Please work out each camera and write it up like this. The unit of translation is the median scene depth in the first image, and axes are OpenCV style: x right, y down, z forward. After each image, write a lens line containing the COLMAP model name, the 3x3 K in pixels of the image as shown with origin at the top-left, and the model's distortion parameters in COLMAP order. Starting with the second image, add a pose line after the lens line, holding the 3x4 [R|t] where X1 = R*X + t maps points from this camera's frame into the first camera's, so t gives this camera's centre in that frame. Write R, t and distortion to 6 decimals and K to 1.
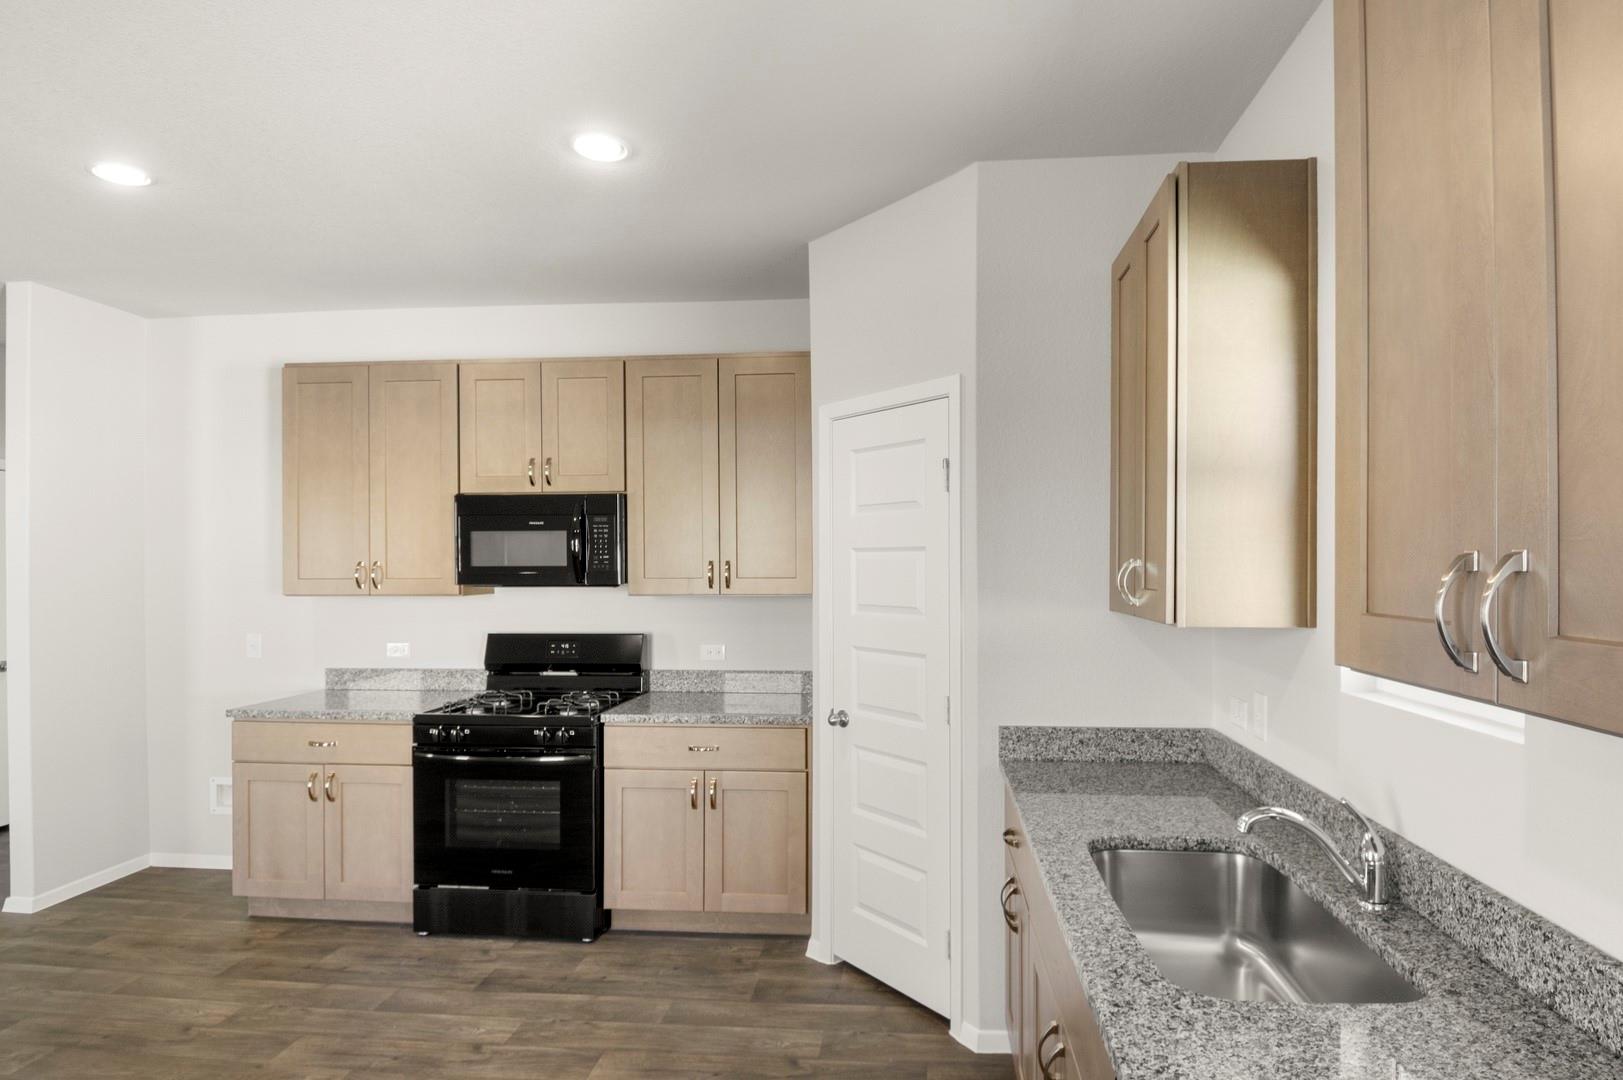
lens RADIAL K [[858.0, 0, 831.6], [0, 858.0, 558.3], [0, 0, 1]] dist [0.015624, -0.031991]
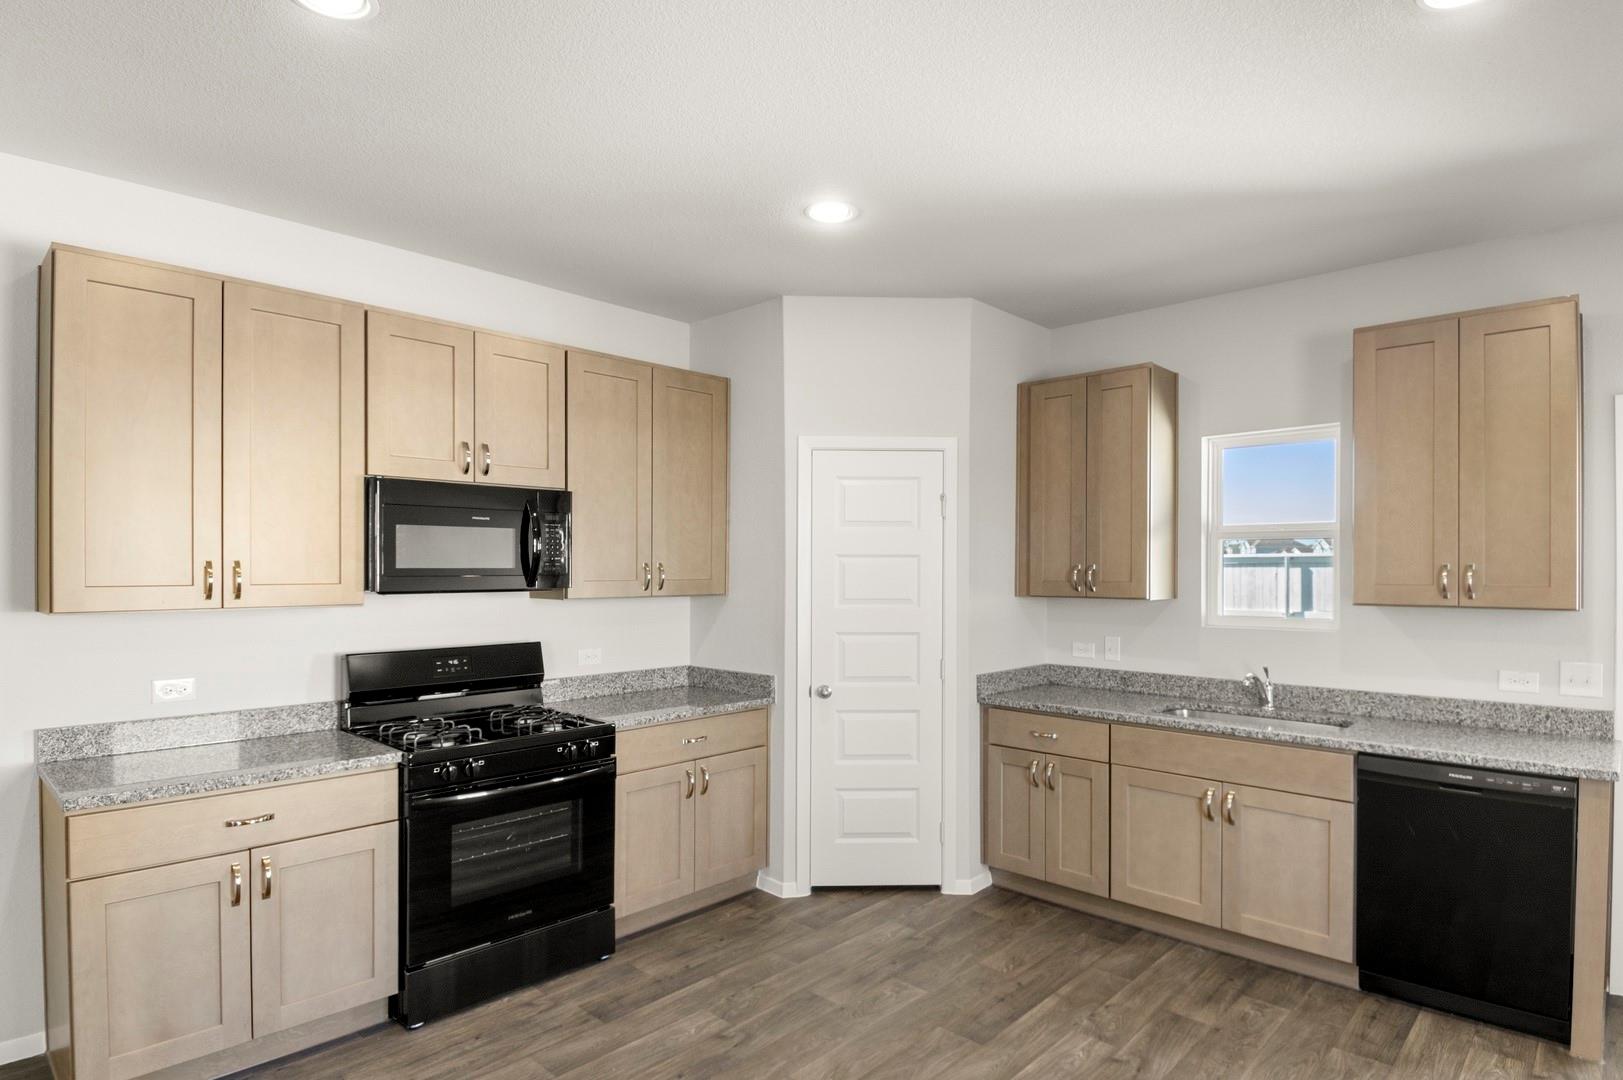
lens RADIAL K [[858.0, 0, 859.7], [0, 858.0, 564.7], [0, 0, 1]] dist [0.015624, -0.031991]
pose [[0.611167, 0.007204, 0.791469, -0.785840], [-0.006713, 0.999970, -0.003917, 0.006375], [-0.791473, -0.002919, 0.611197, 0.168611]]
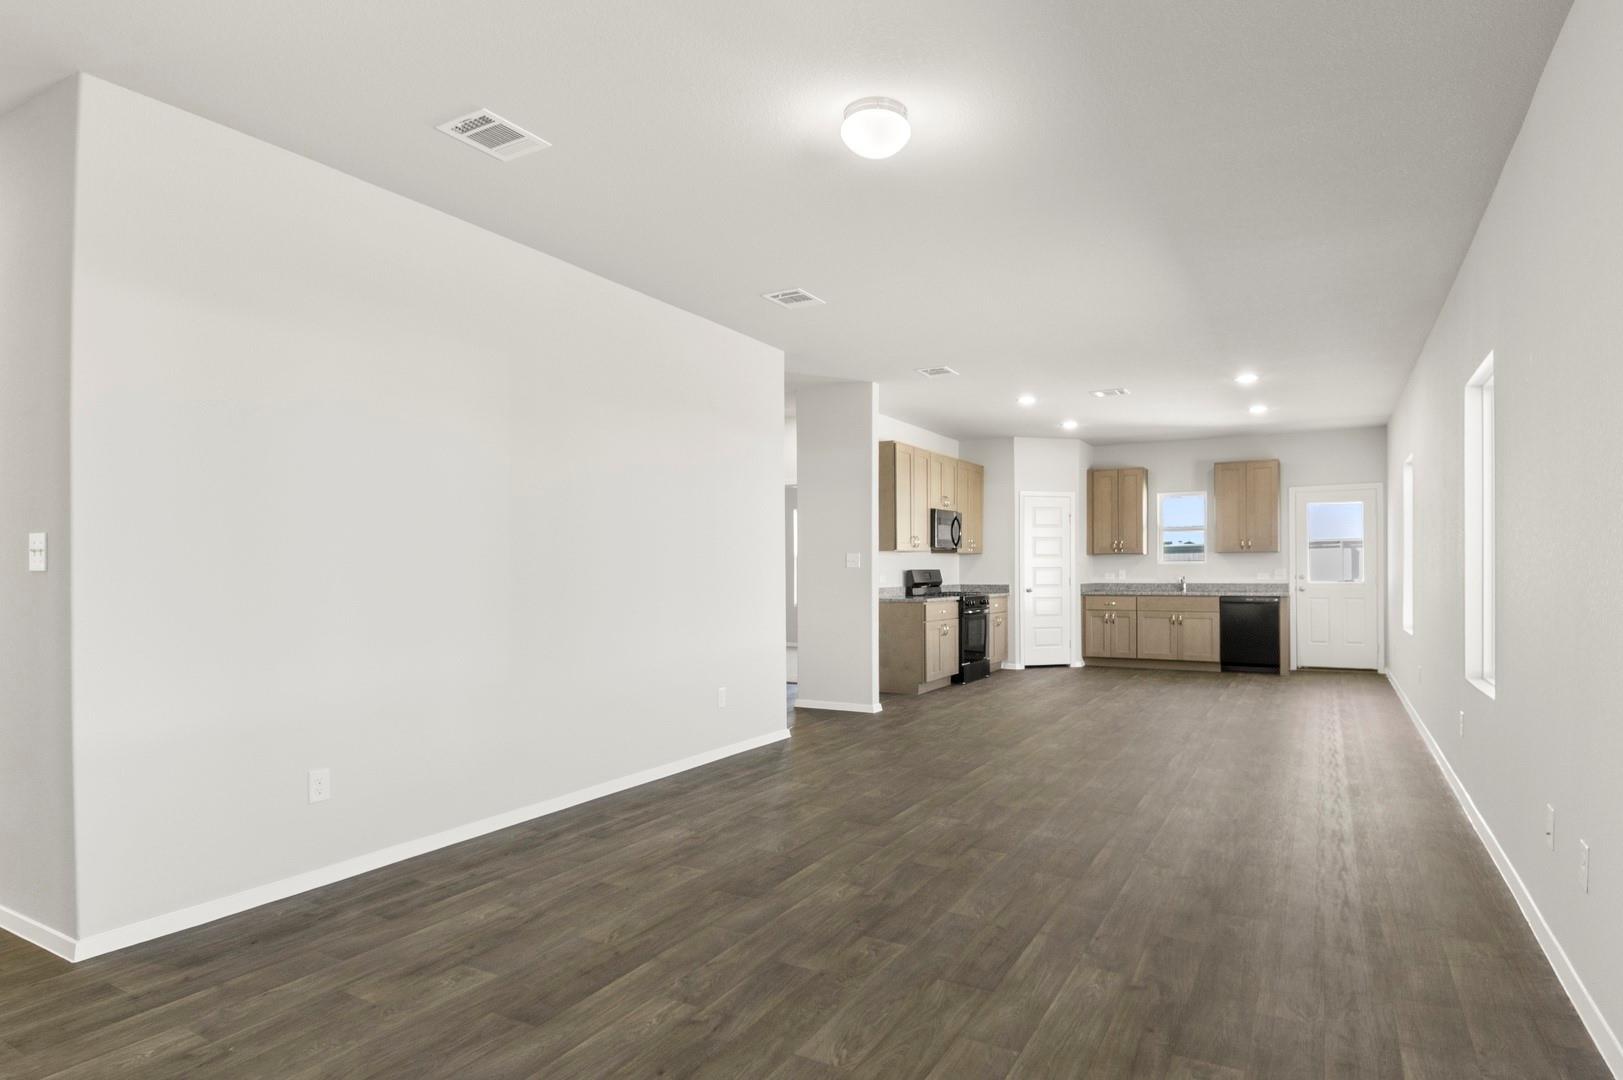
lens RADIAL K [[858.0, 0, 855.9], [0, 858.0, 568.1], [0, 0, 1]] dist [0.015624, -0.031991]
pose [[0.404099, 0.006524, 0.914692, -2.667831], [0.001302, 0.999969, -0.007707, 0.106409], [-0.914714, 0.004306, 0.404078, 0.245590]]
